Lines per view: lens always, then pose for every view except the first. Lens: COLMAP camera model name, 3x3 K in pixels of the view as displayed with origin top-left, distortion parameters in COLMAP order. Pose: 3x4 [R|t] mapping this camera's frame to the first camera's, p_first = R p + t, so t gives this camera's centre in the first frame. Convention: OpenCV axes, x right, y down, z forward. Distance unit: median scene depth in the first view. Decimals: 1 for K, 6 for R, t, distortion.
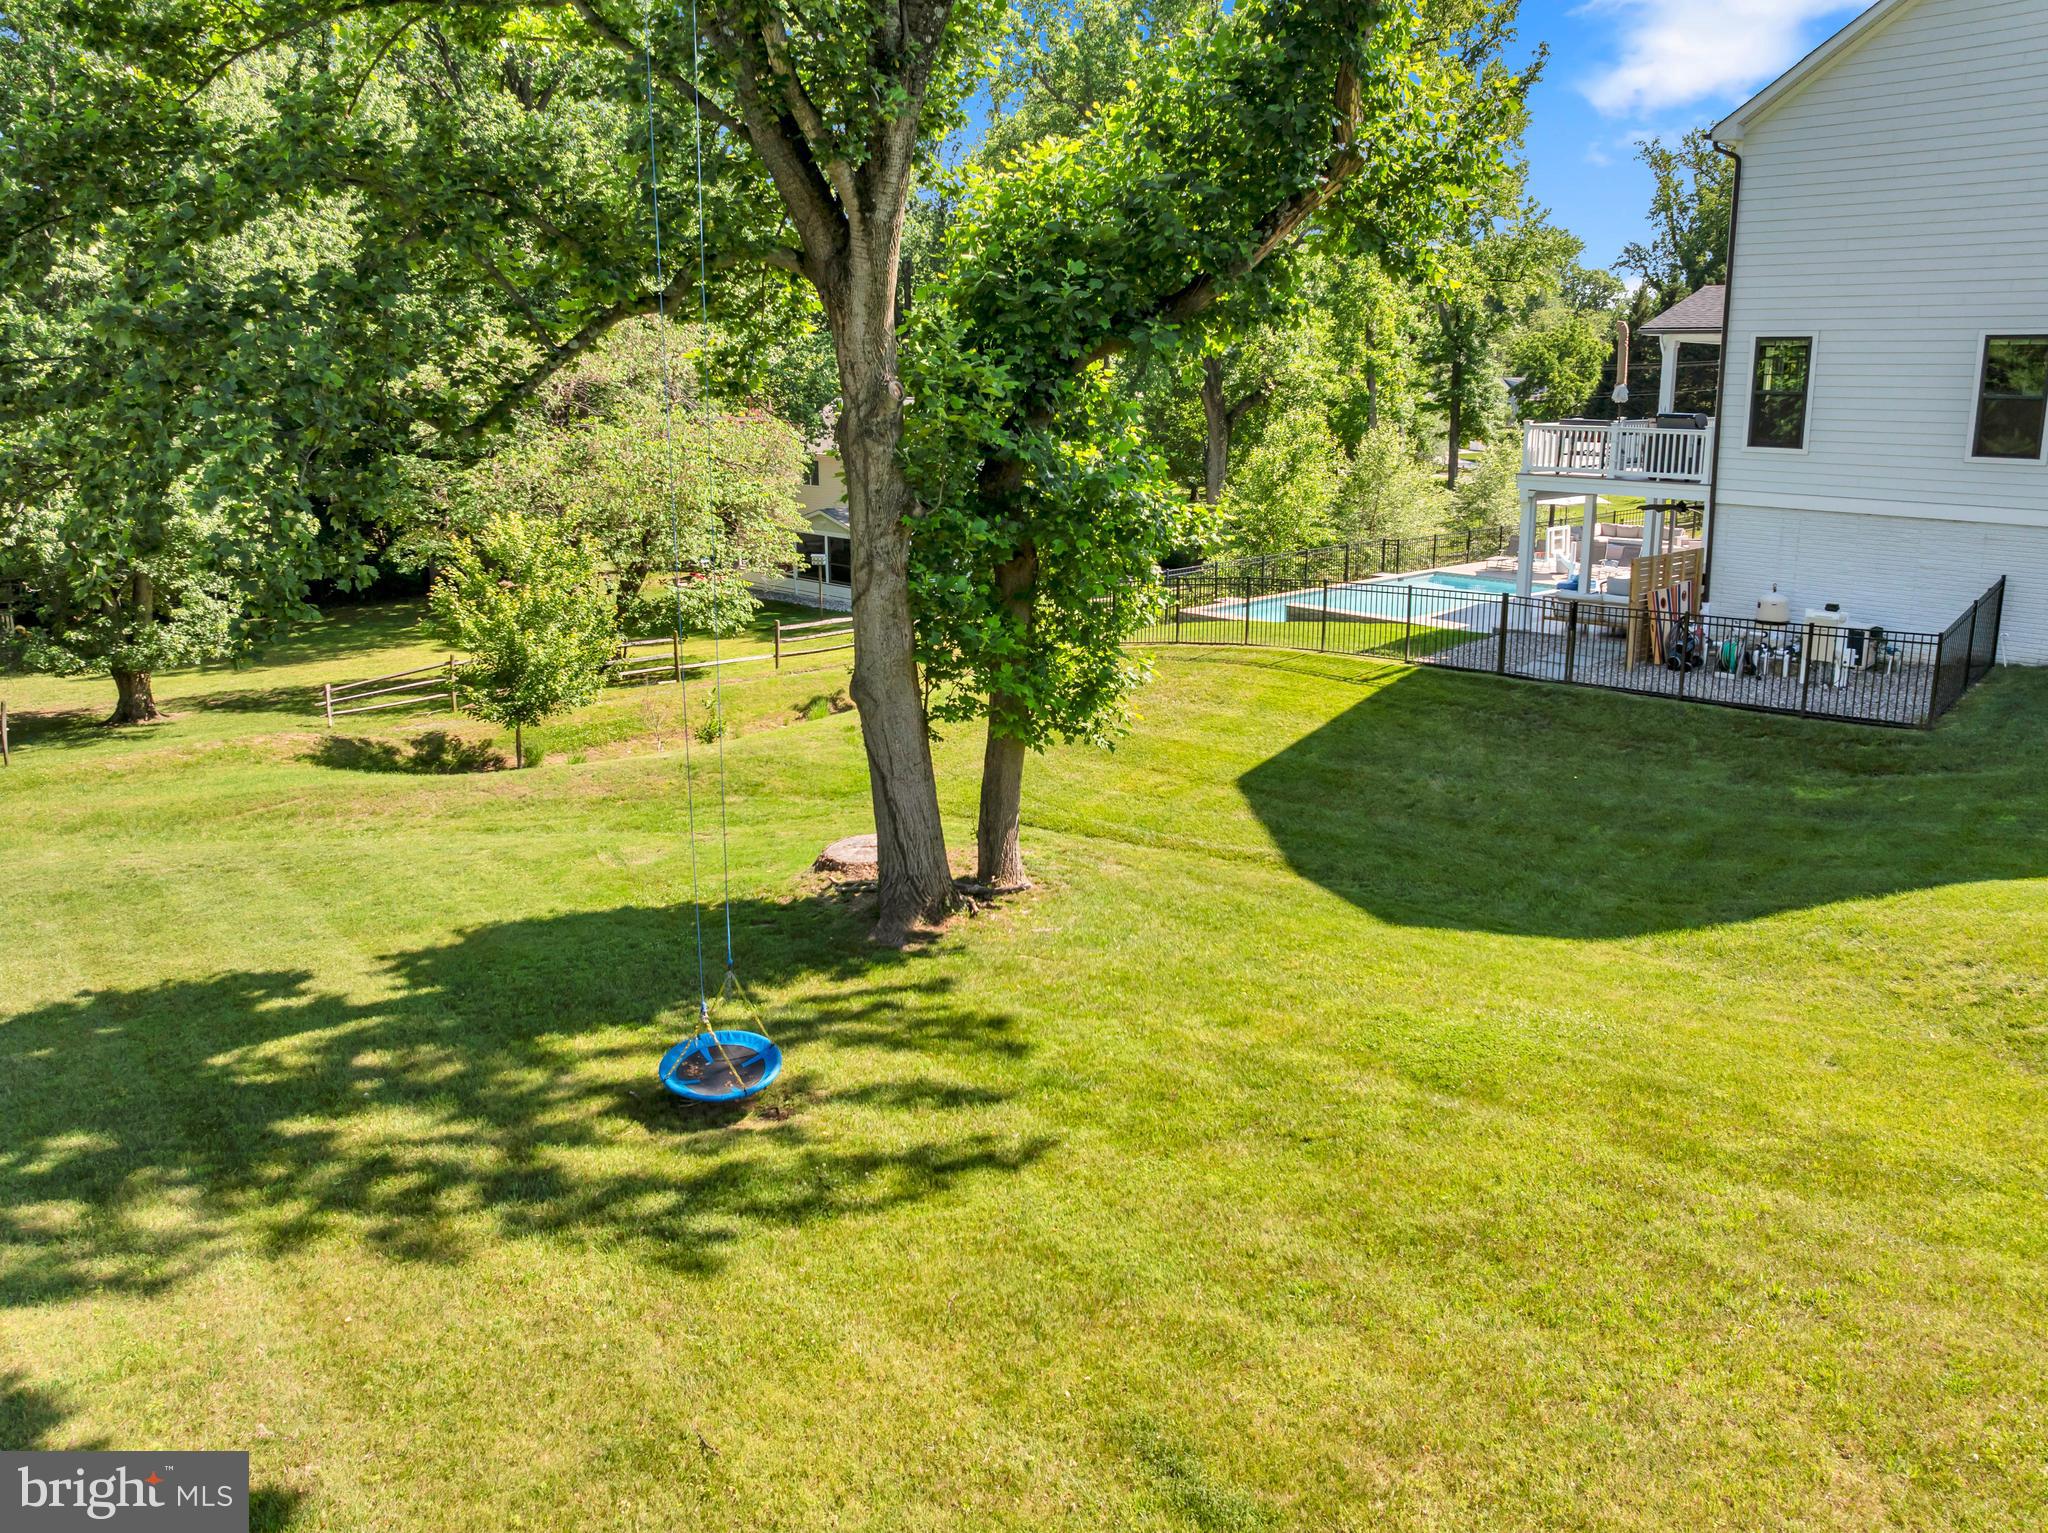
lens RADIAL K [[1452.6, 0, 1044.6], [0, 1452.6, 683.5], [0, 0, 1]] dist [-0.036383, 0.008576]
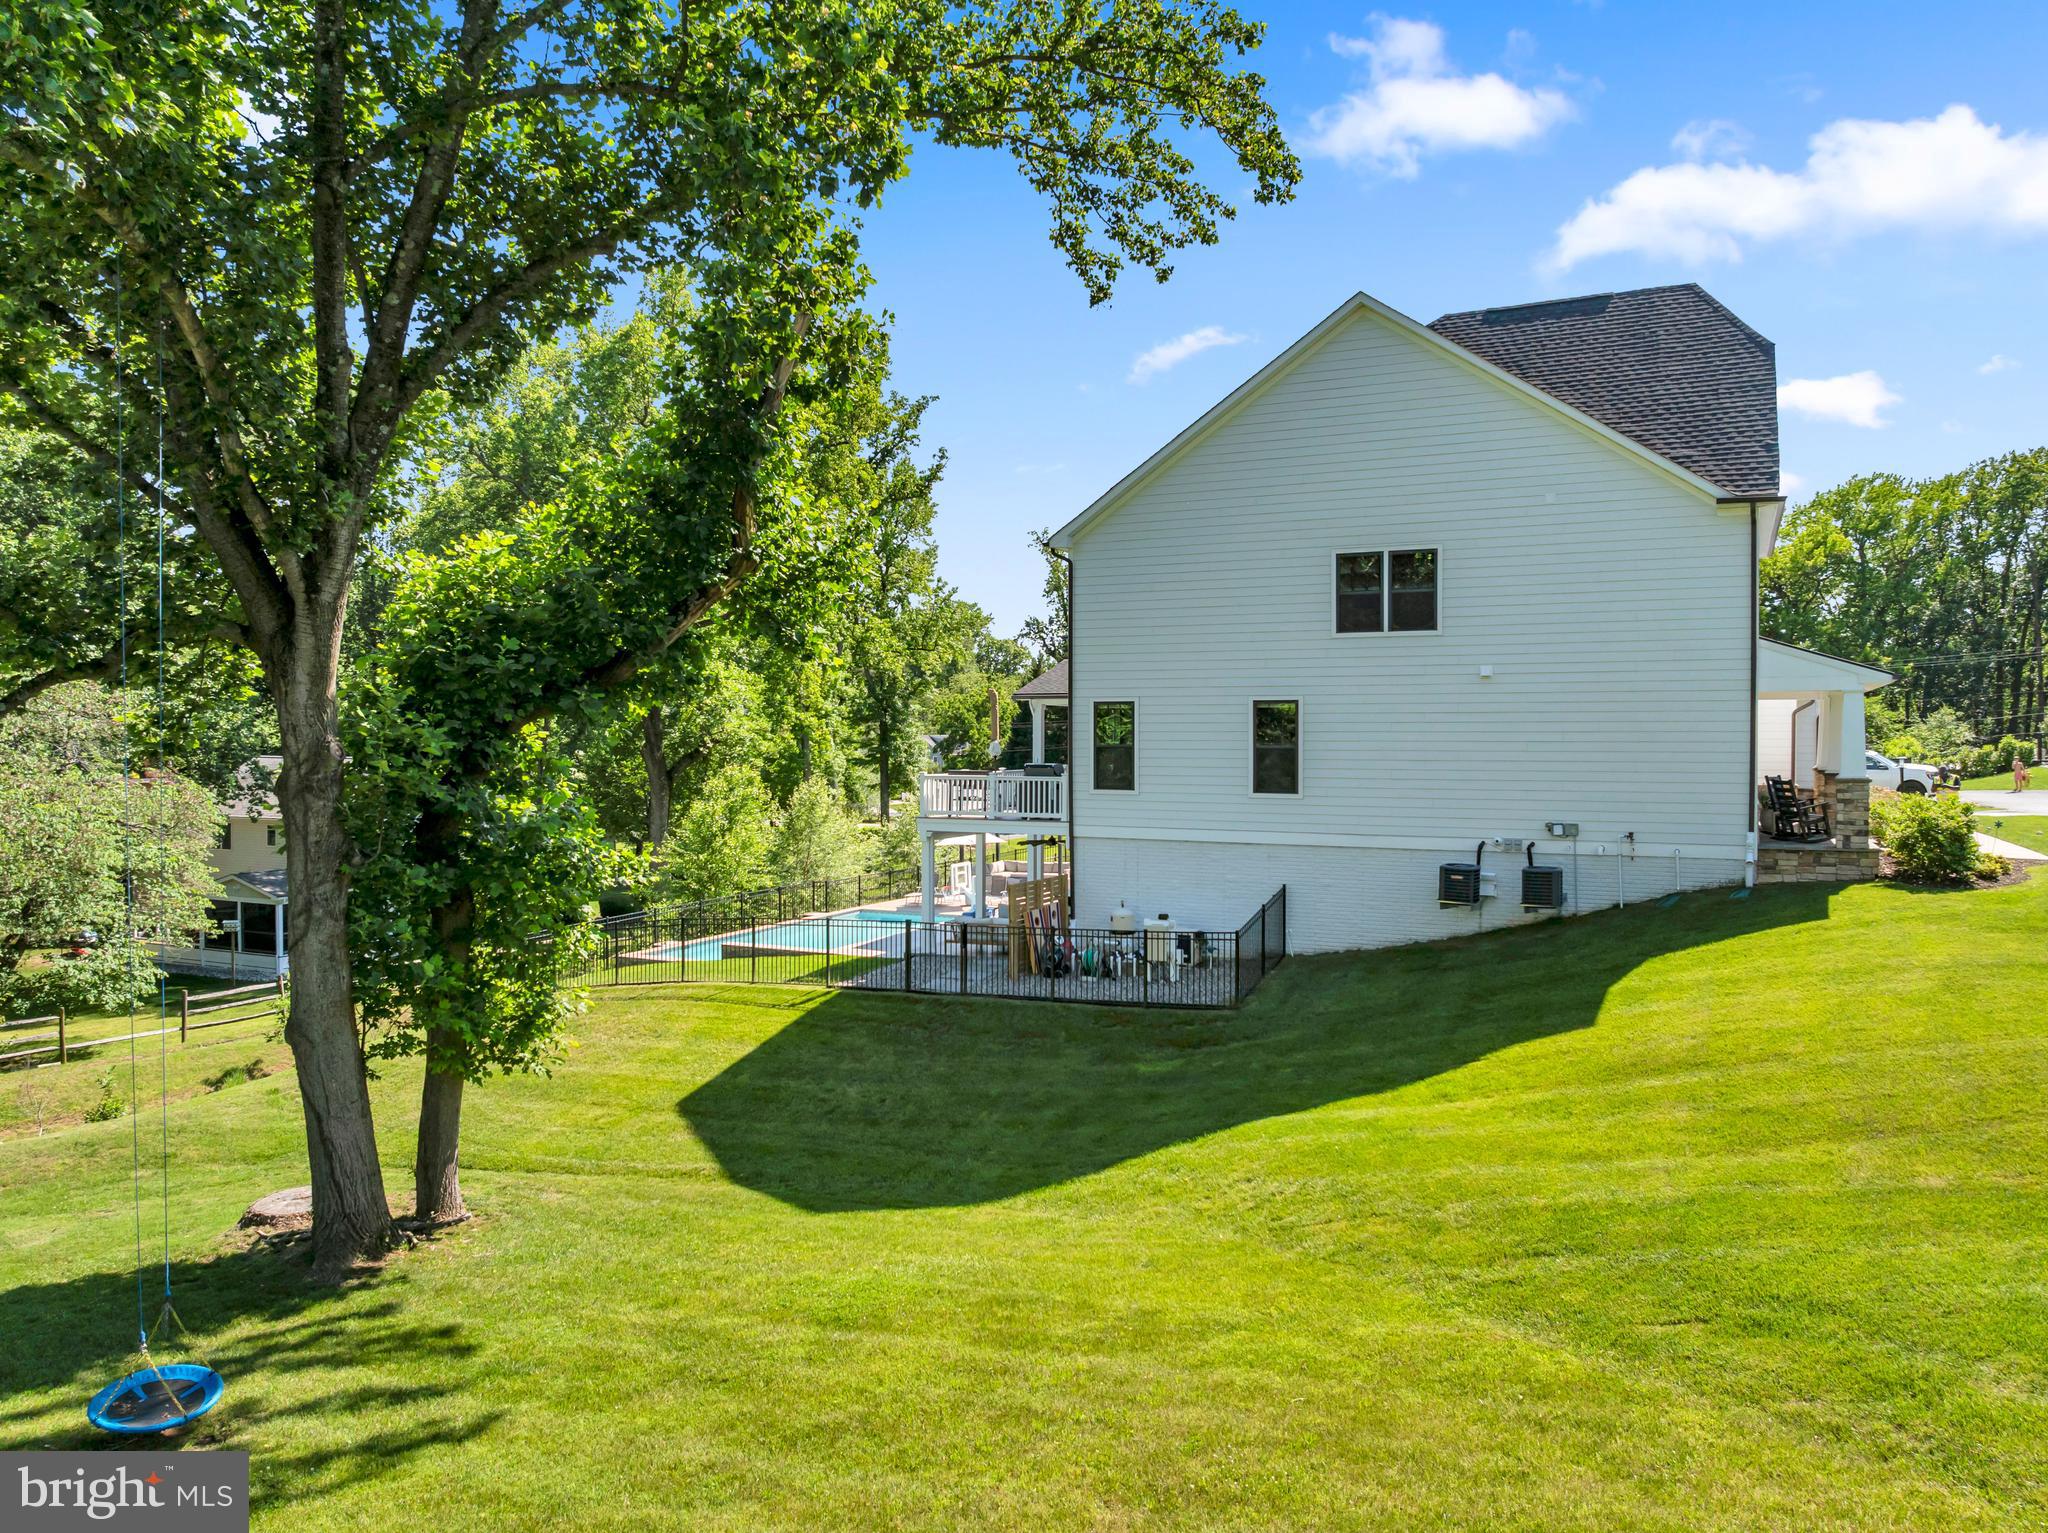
lens RADIAL K [[1432.4, 0, 1017.7], [0, 1432.4, 741.5], [0, 0, 1]] dist [-0.040654, -0.007621]
pose [[0.936241, -0.003297, 0.351343, 0.001932], [0.074383, 0.979151, -0.189024, 0.027366], [-0.343395, 0.203106, 0.916967, -0.136930]]
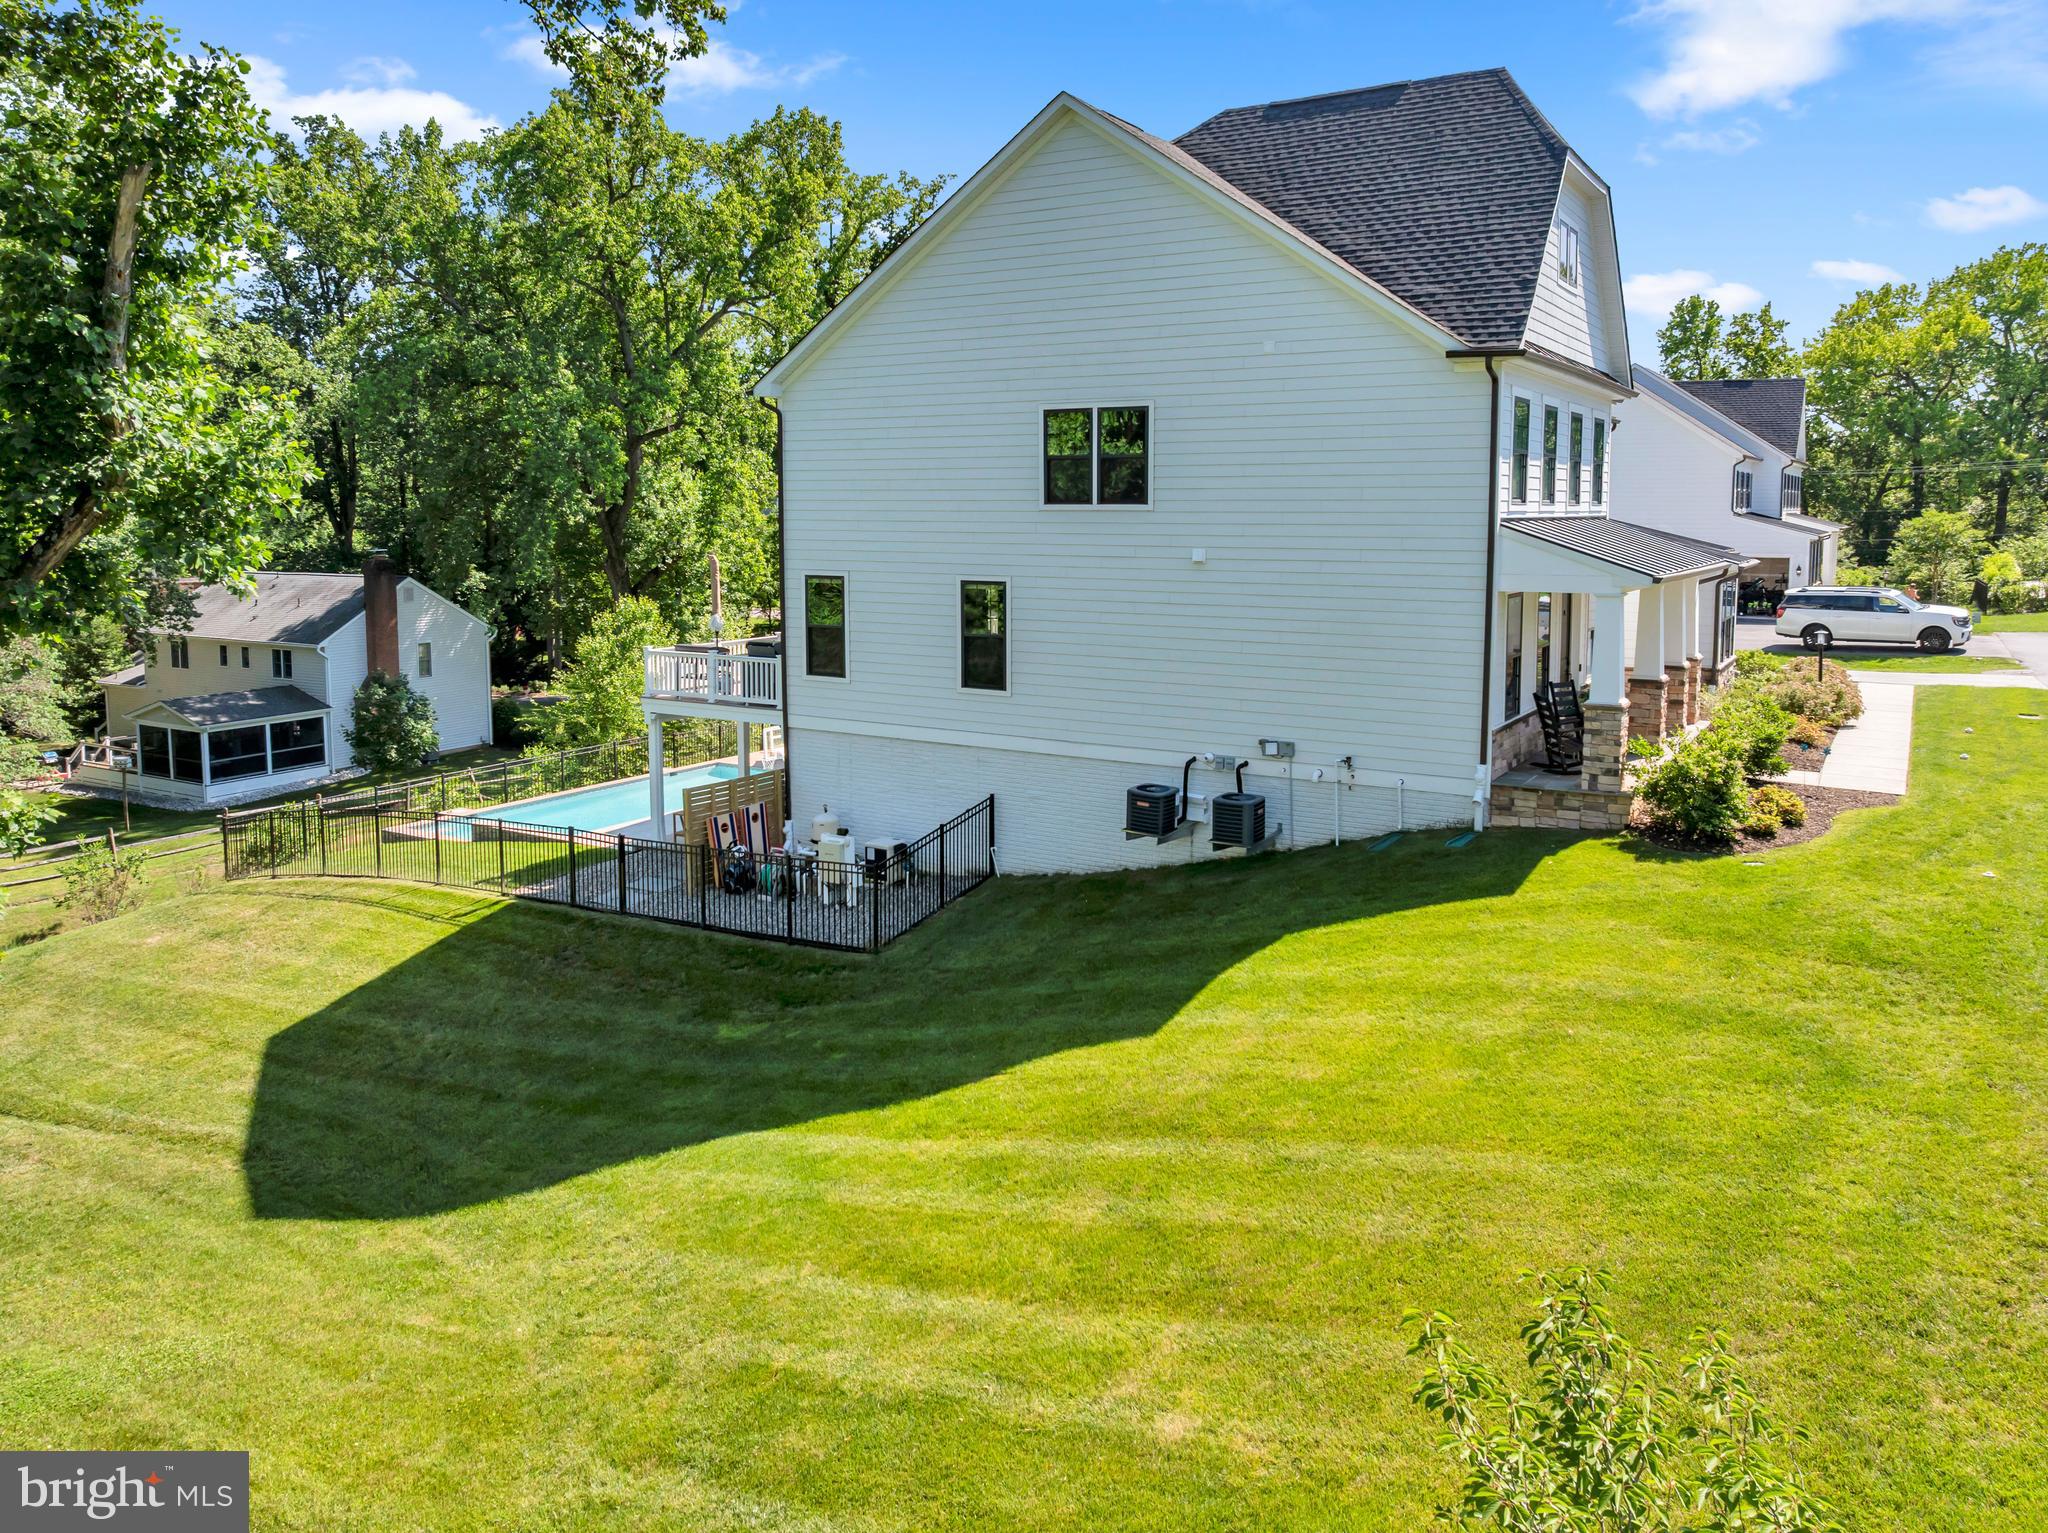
lens RADIAL K [[1469.4, 0, 1021.2], [0, 1469.4, 640.3], [0, 0, 1]] dist [-0.025461, 0.001224]
pose [[0.961179, -0.023442, 0.274927, 0.468768], [0.057793, 0.991388, -0.117519, -0.072140], [-0.269804, 0.128846, 0.954256, -0.125271]]
